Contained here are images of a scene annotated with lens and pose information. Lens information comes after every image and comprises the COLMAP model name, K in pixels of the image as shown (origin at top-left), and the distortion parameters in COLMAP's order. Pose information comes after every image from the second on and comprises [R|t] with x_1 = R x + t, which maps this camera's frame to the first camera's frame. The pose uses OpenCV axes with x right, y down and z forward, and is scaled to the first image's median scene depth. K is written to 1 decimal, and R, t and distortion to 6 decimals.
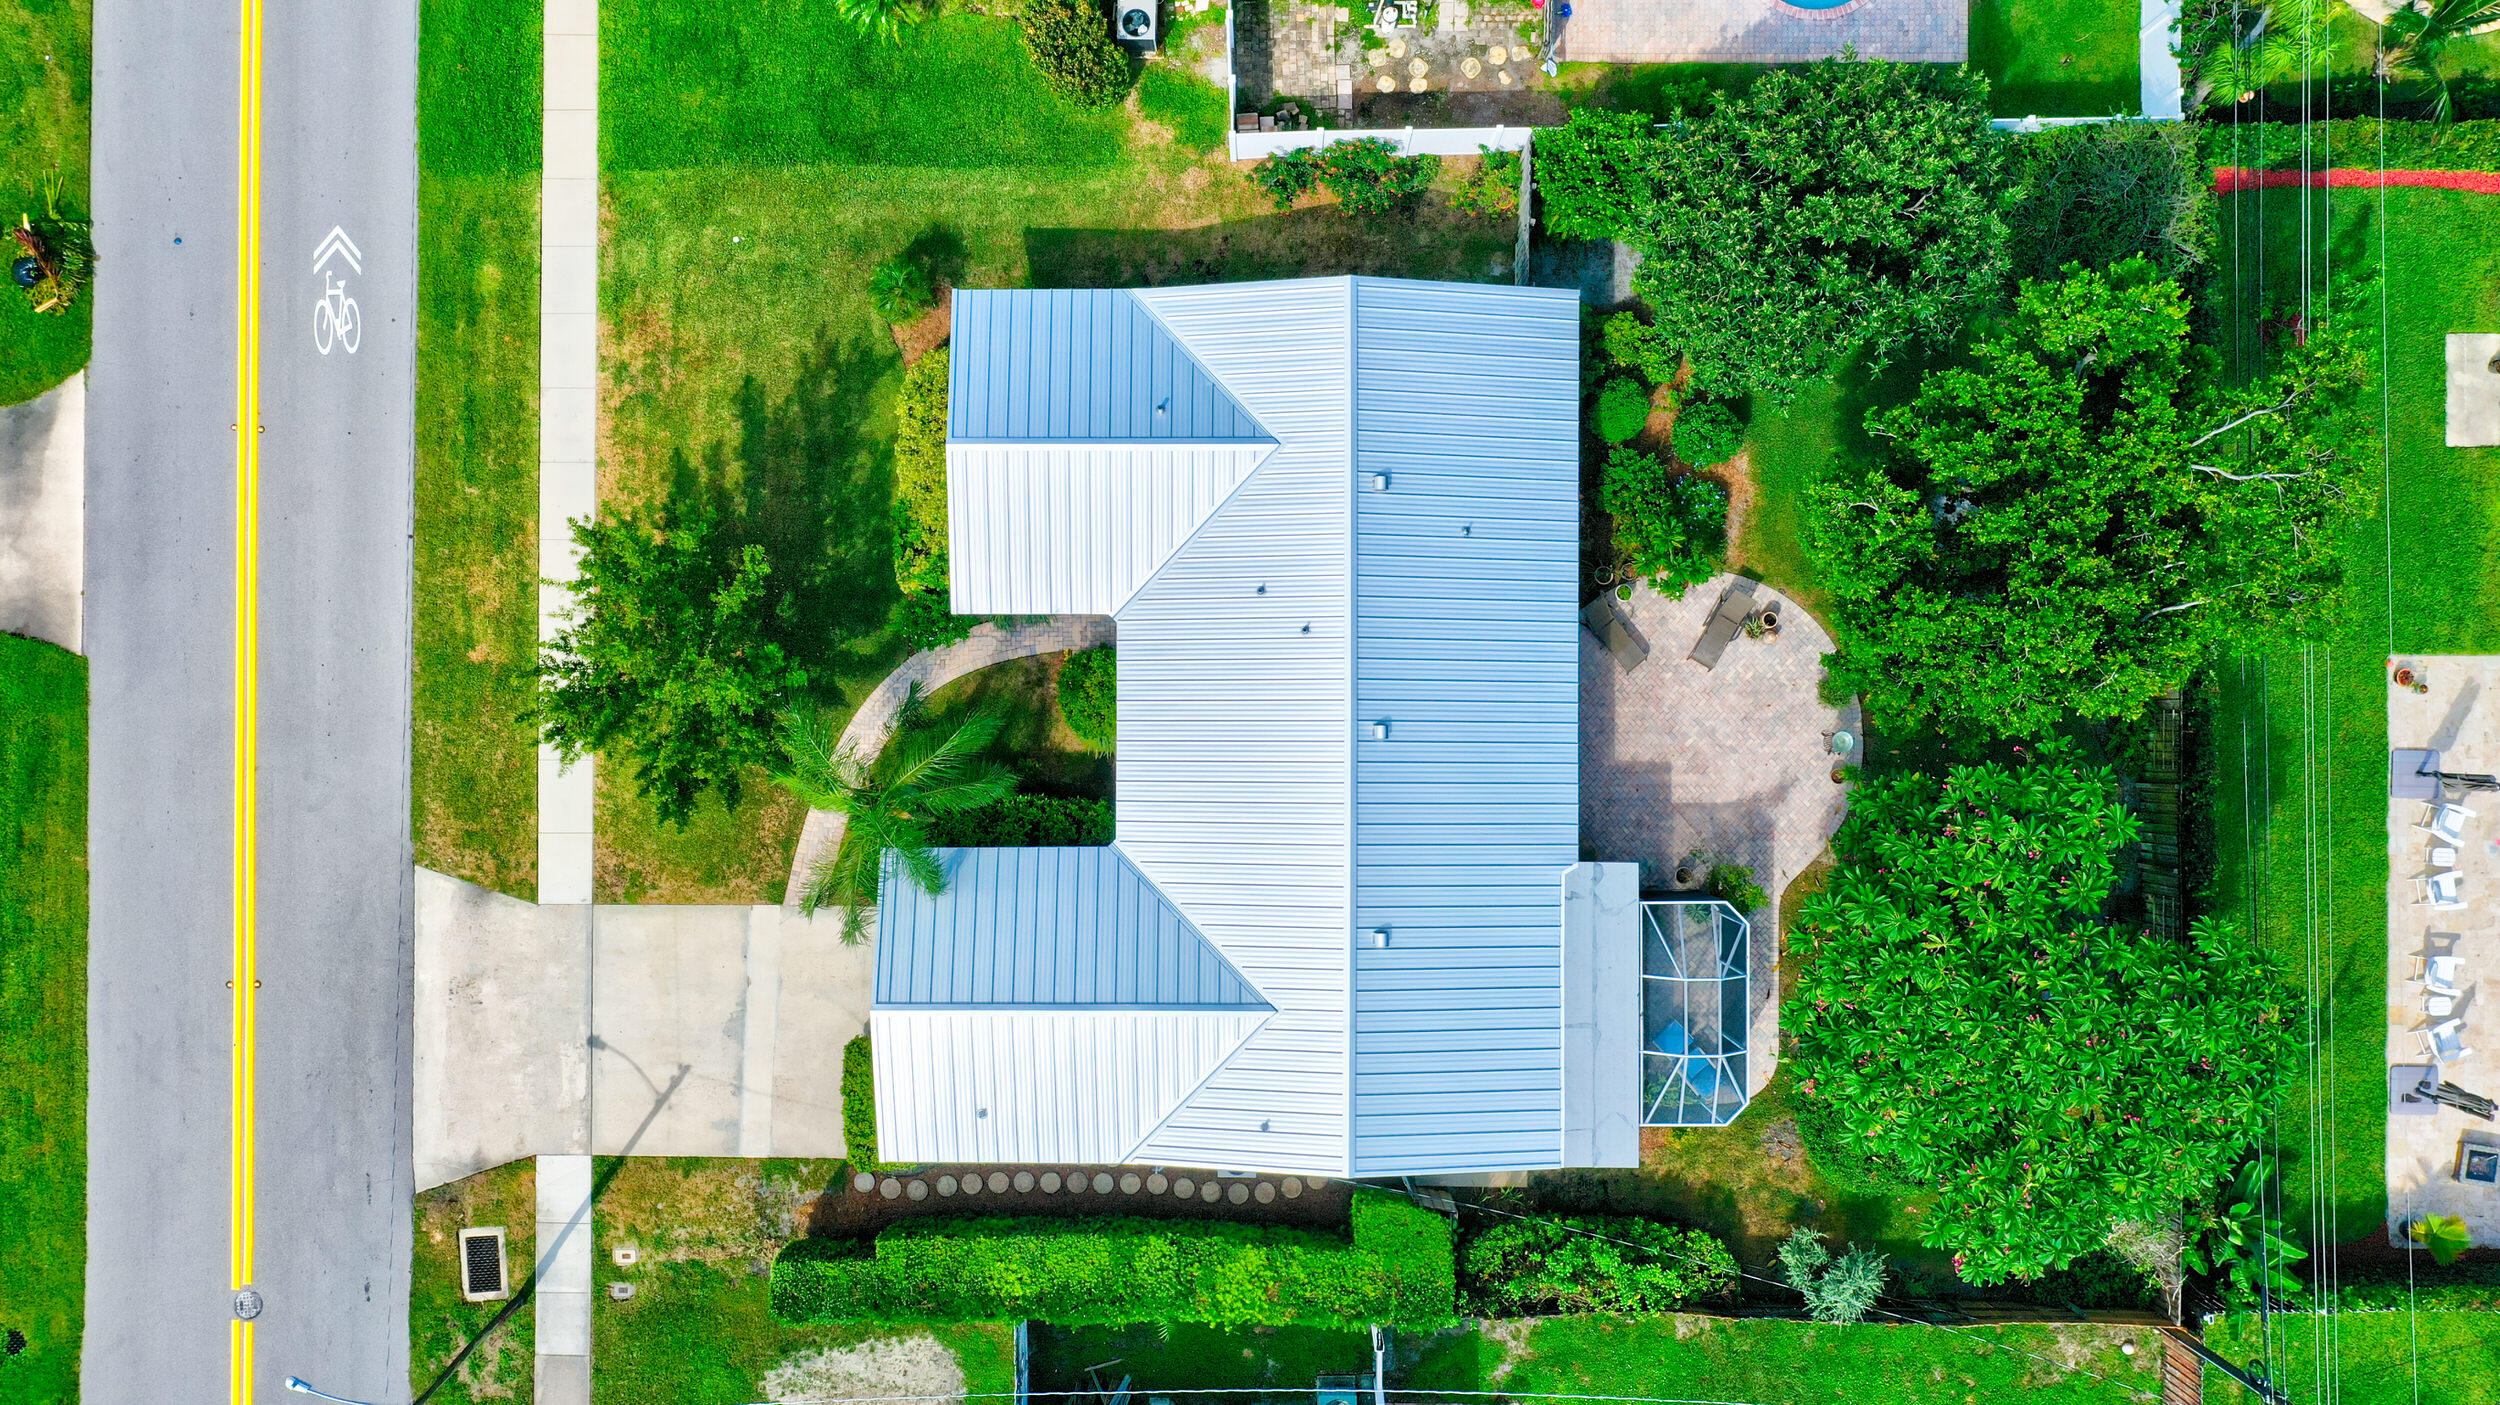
lens RADIAL K [[1991.0, 0, 1238.6], [0, 1991.0, 704.6], [0, 0, 1]] dist [0.003407, -0.001359]
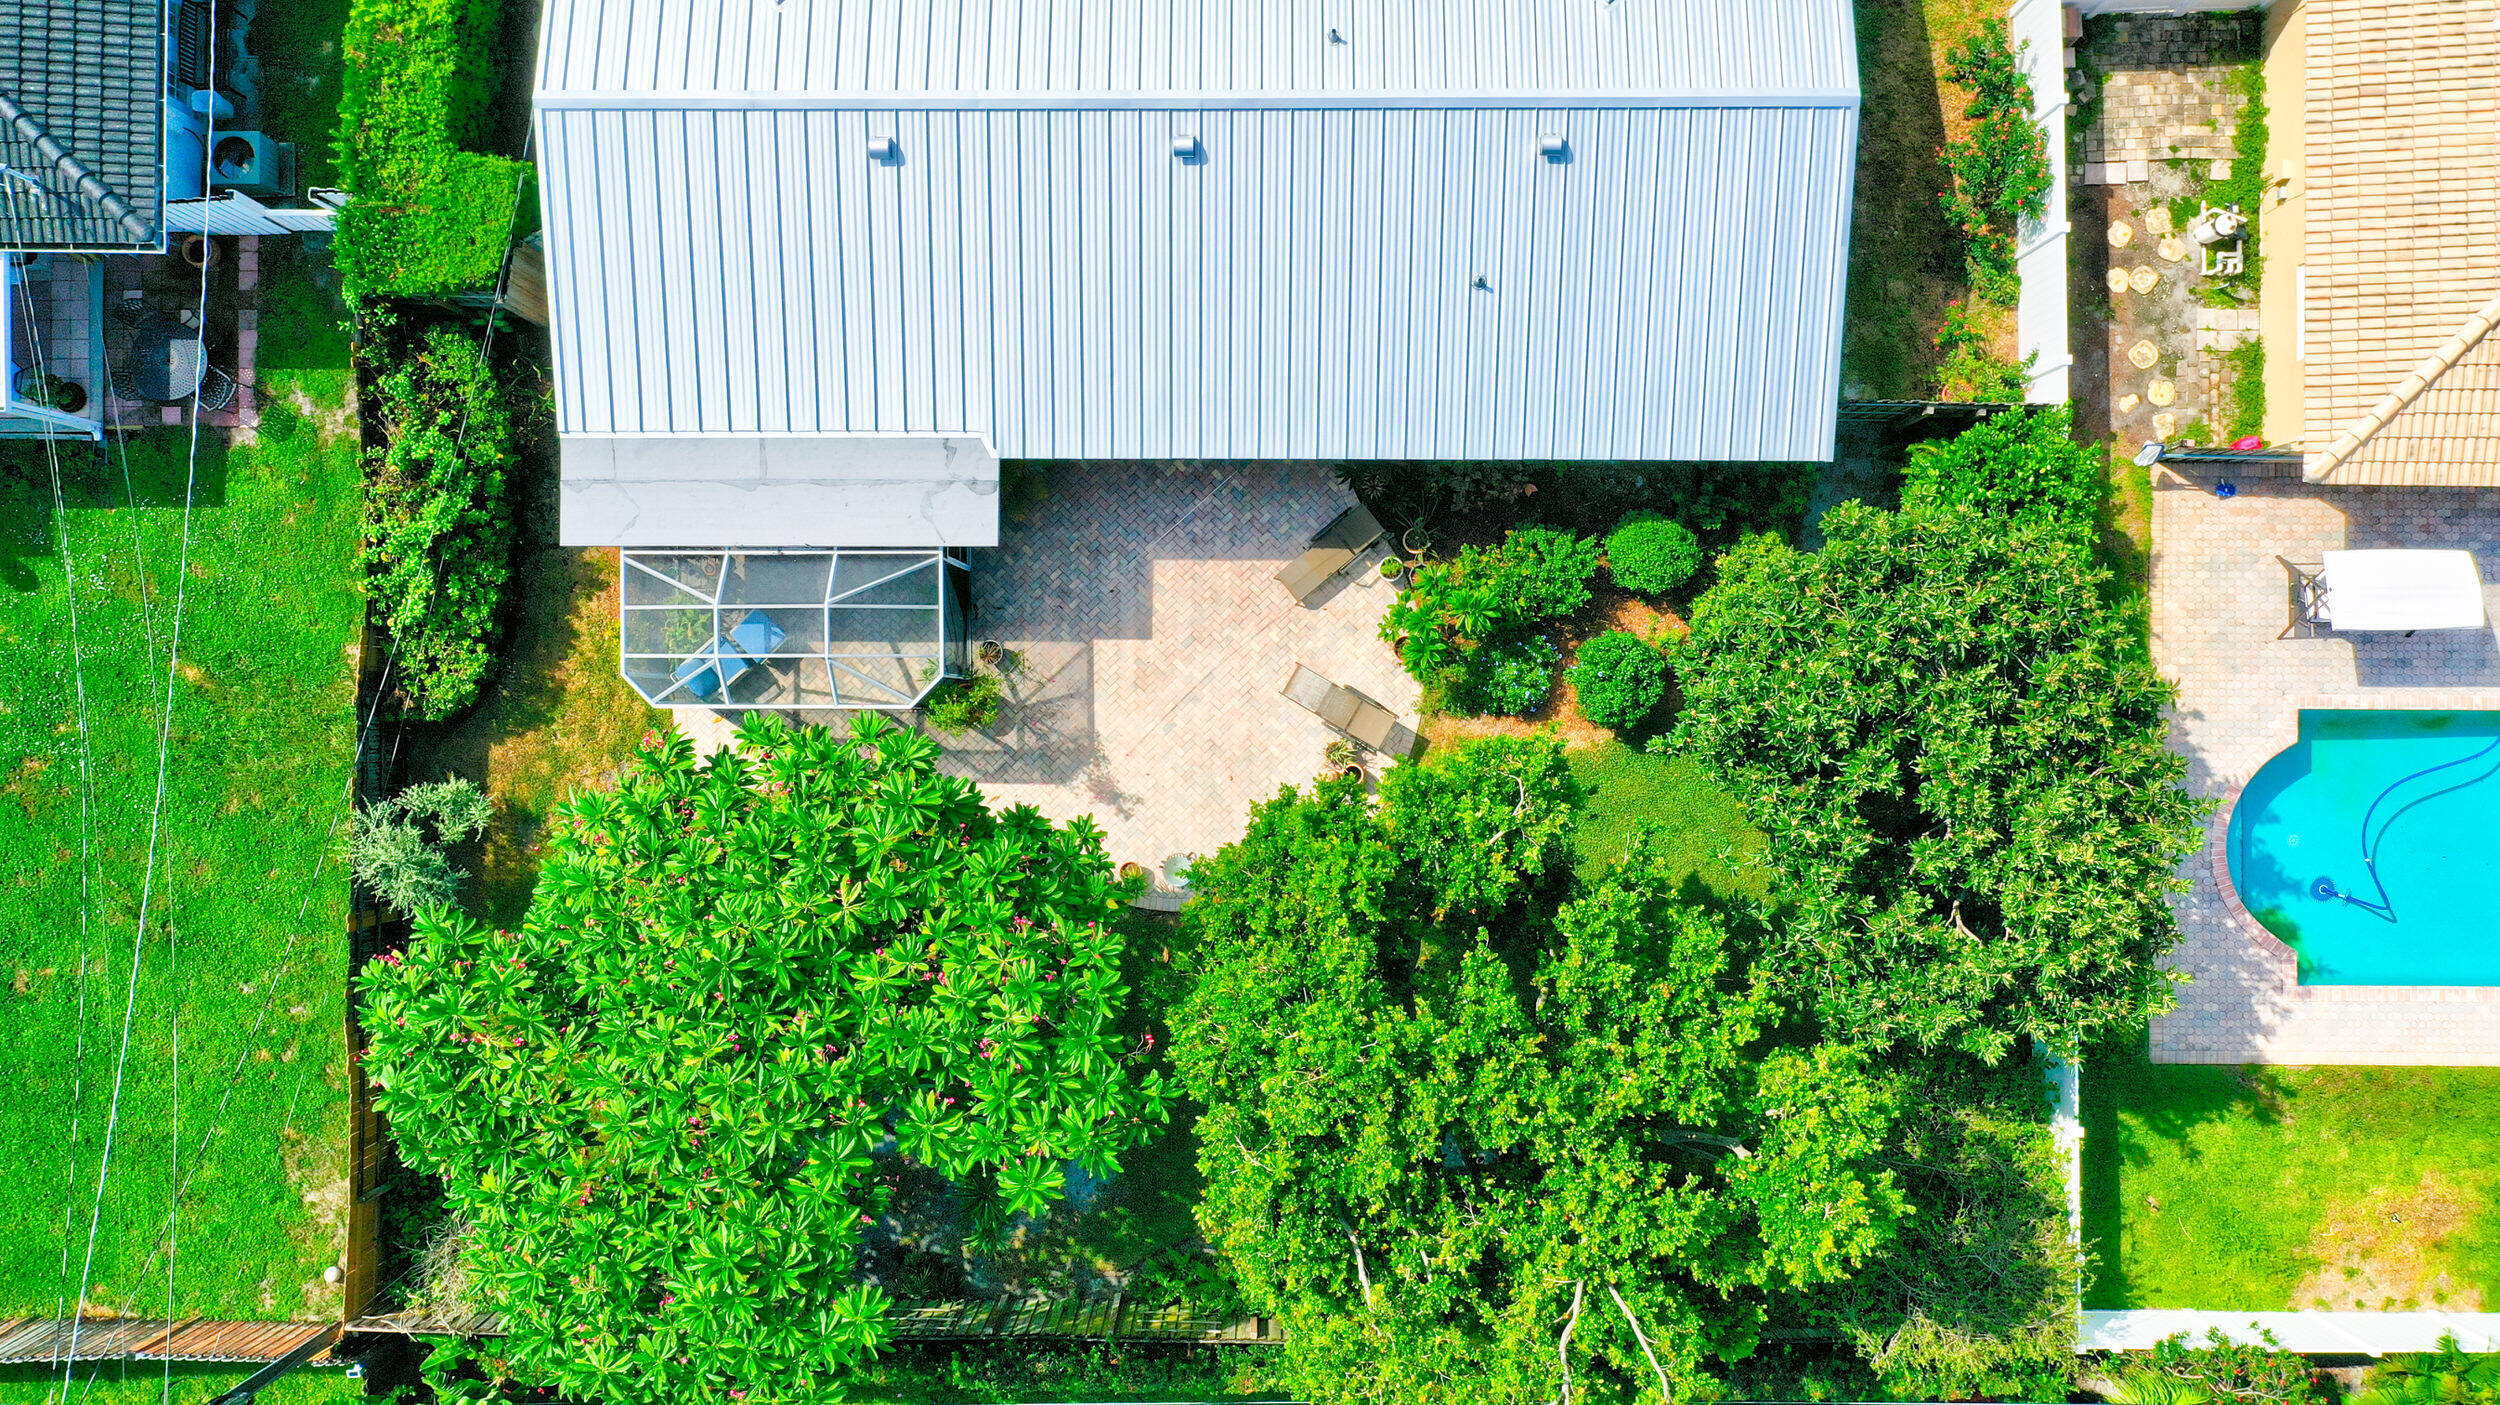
lens RADIAL K [[1991.0, 0, 1250.9], [0, 1991.0, 713.5], [0, 0, 1]] dist [0.003407, -0.001359]
pose [[-0.000273, 0.999997, 0.002575, 0.257154], [-0.999650, -0.000341, 0.026464, -0.026636], [0.026465, -0.002566, 0.999646, 0.311391]]
